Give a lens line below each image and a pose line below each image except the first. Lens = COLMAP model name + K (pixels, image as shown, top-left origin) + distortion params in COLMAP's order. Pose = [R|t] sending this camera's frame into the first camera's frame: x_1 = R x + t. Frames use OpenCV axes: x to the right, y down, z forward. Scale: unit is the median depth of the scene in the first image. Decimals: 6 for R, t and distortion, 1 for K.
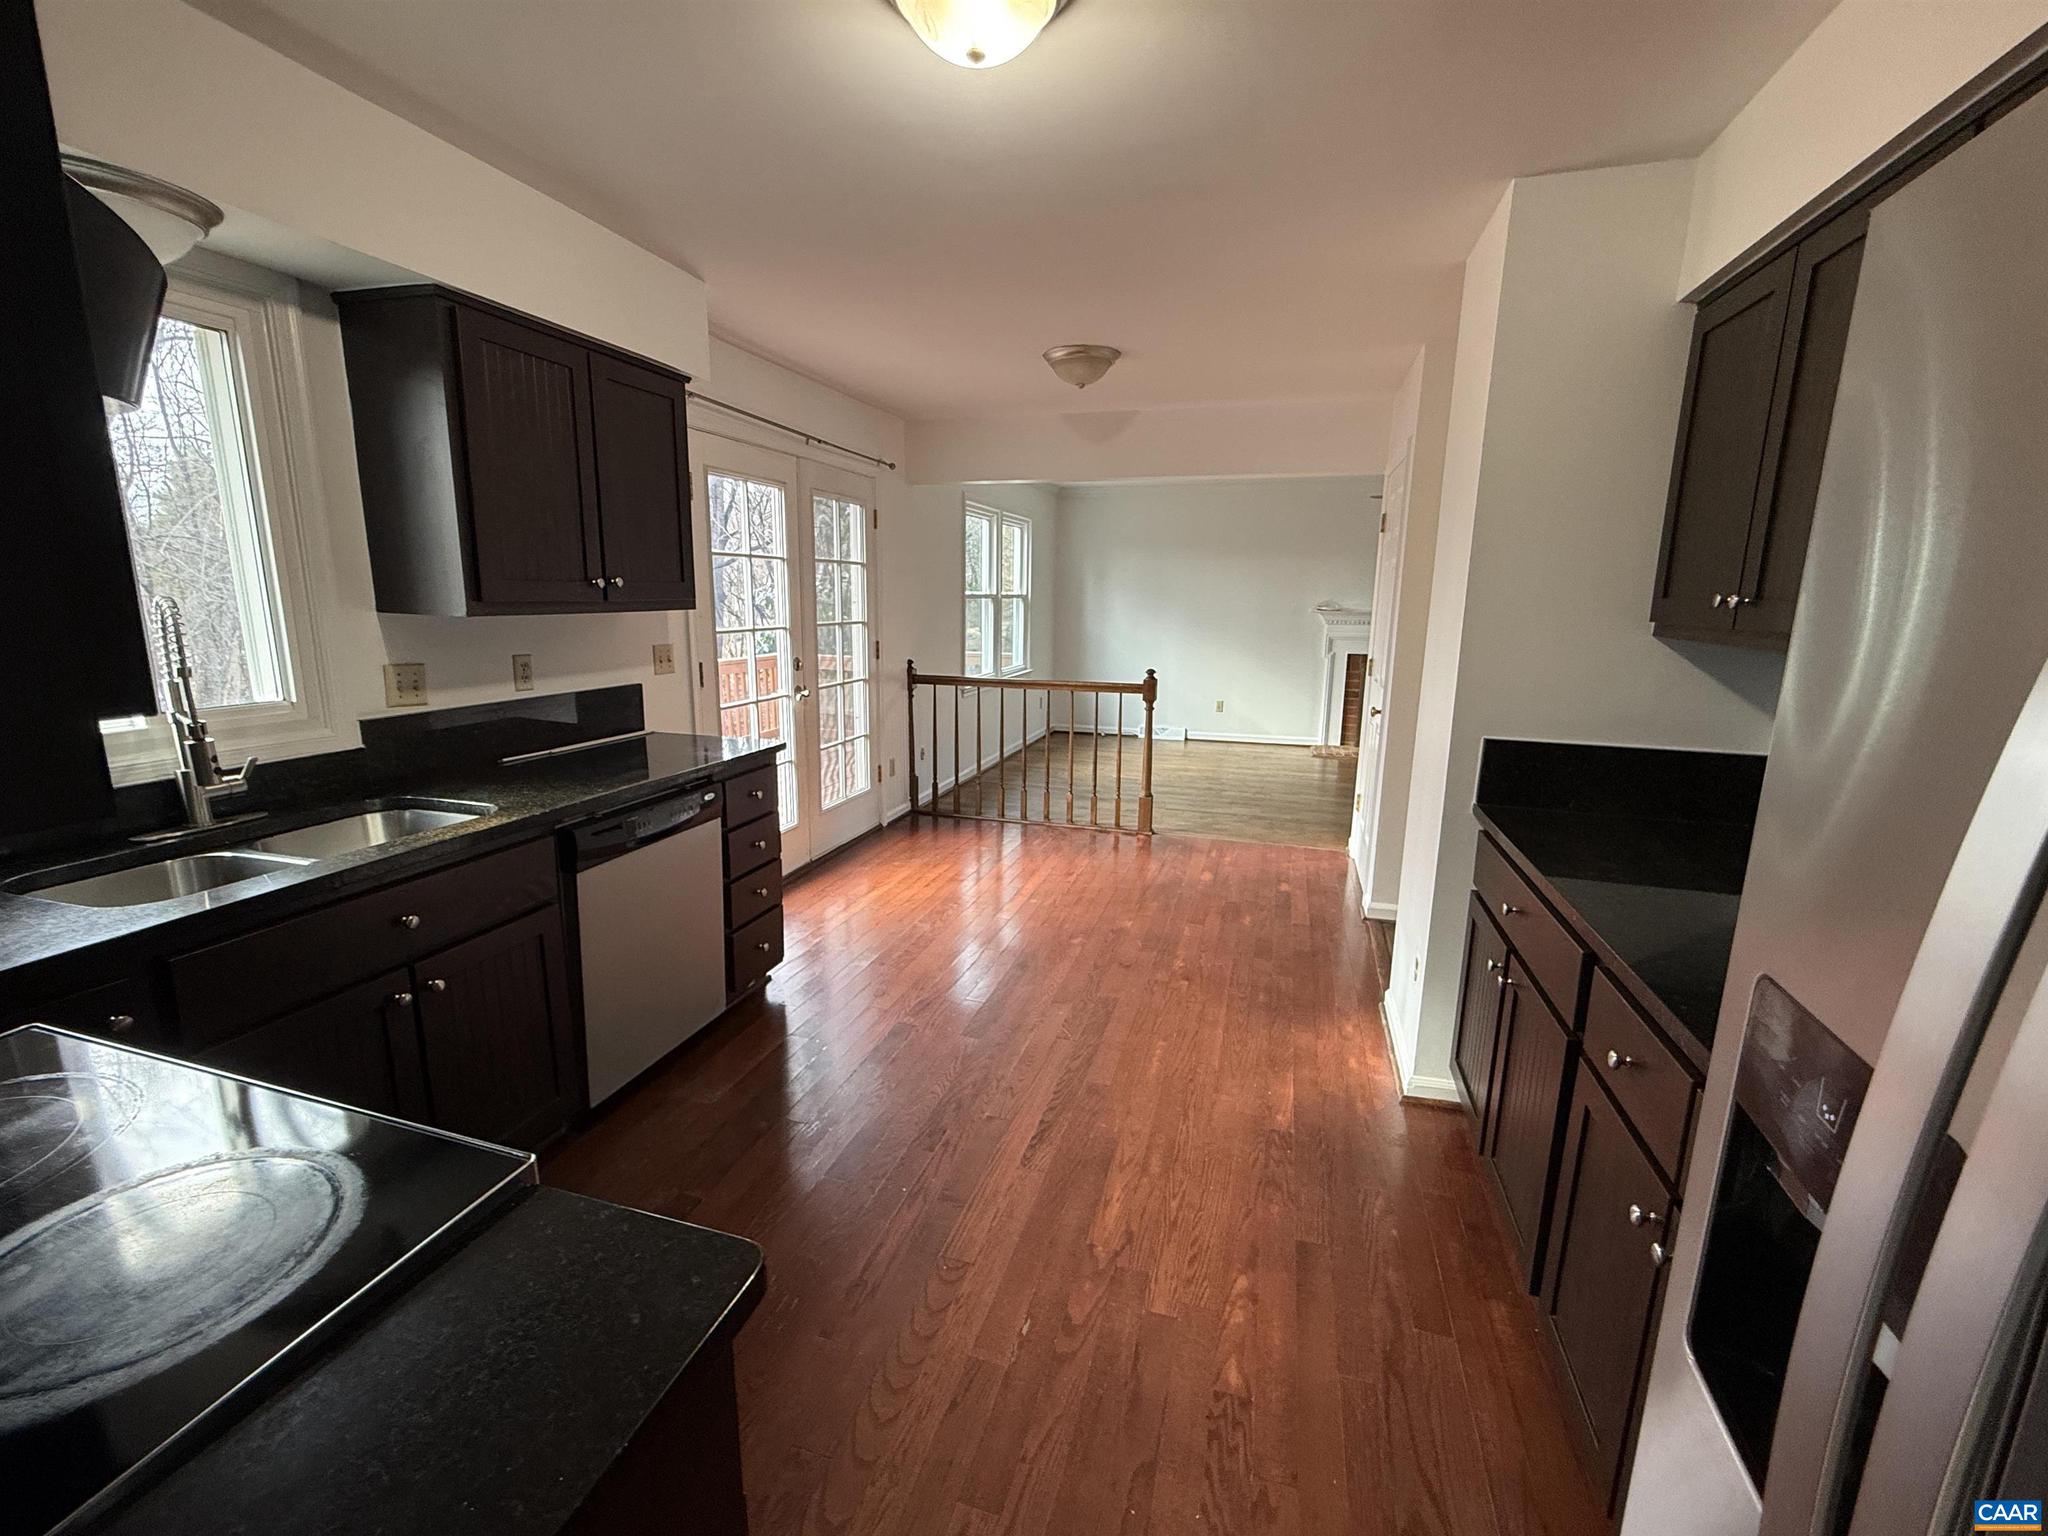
lens RADIAL K [[828.8, 0, 1026.5], [0, 828.8, 758.7], [0, 0, 1]] dist [-0.023732, 0.000827]
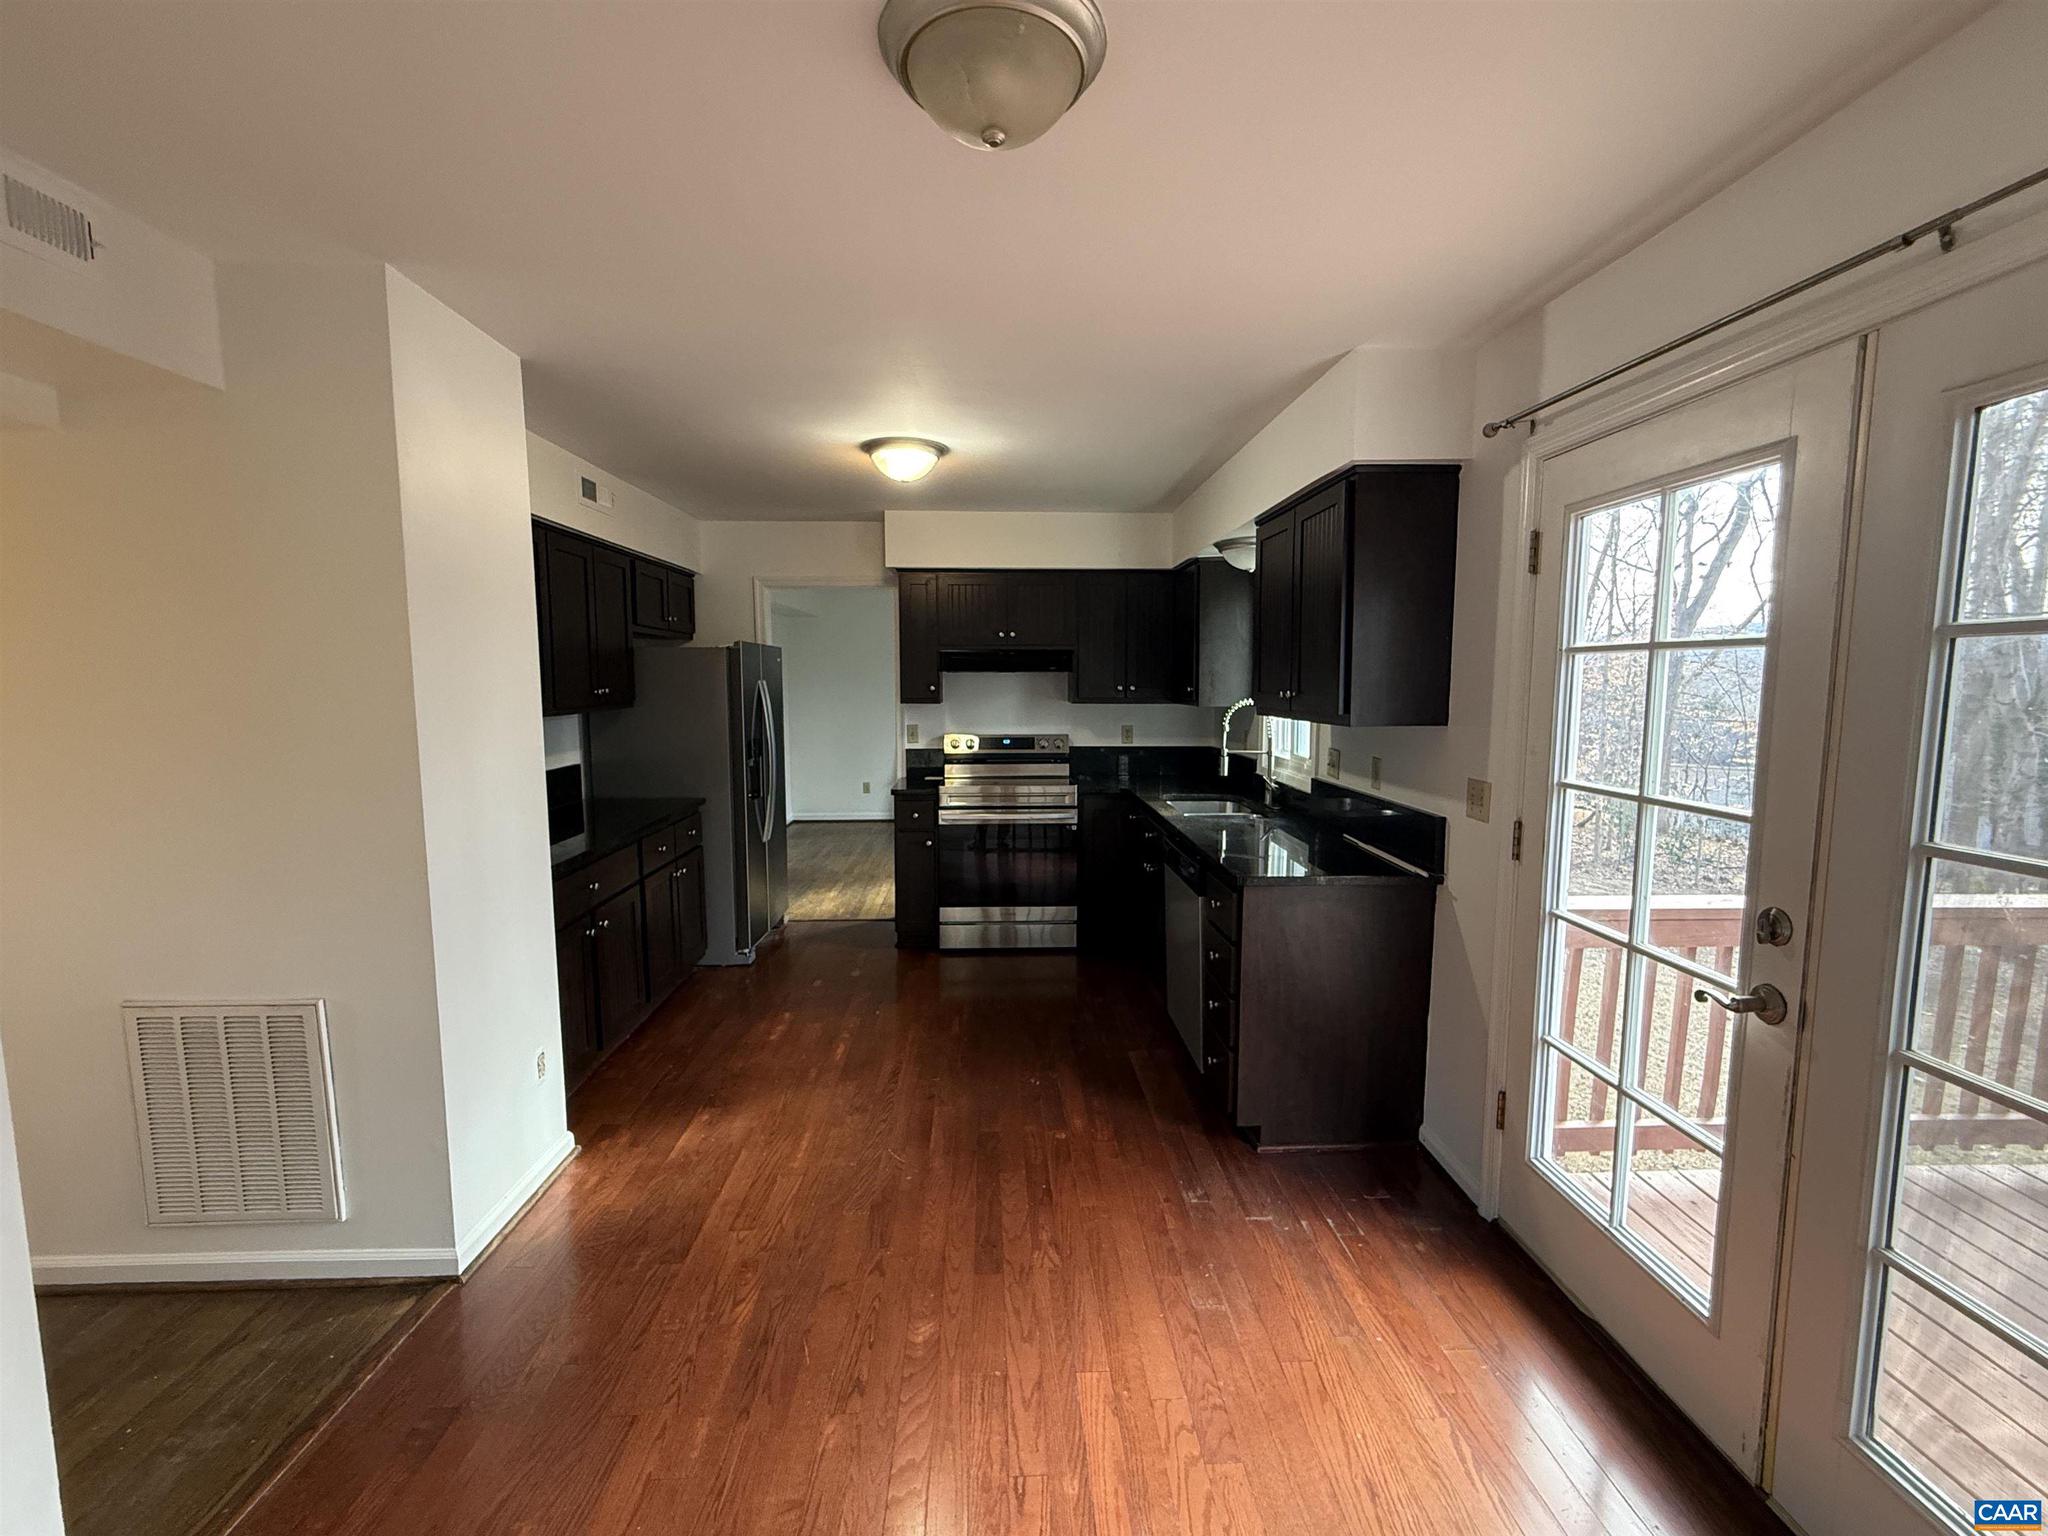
lens RADIAL K [[828.8, 0, 1022.6], [0, 828.8, 766.9], [0, 0, 1]] dist [-0.023732, 0.000827]
pose [[-0.942098, 0.018993, -0.334799, 0.206464], [-0.080724, 0.956191, 0.281394, -0.351103], [0.325476, 0.292127, -0.899292, 1.654481]]
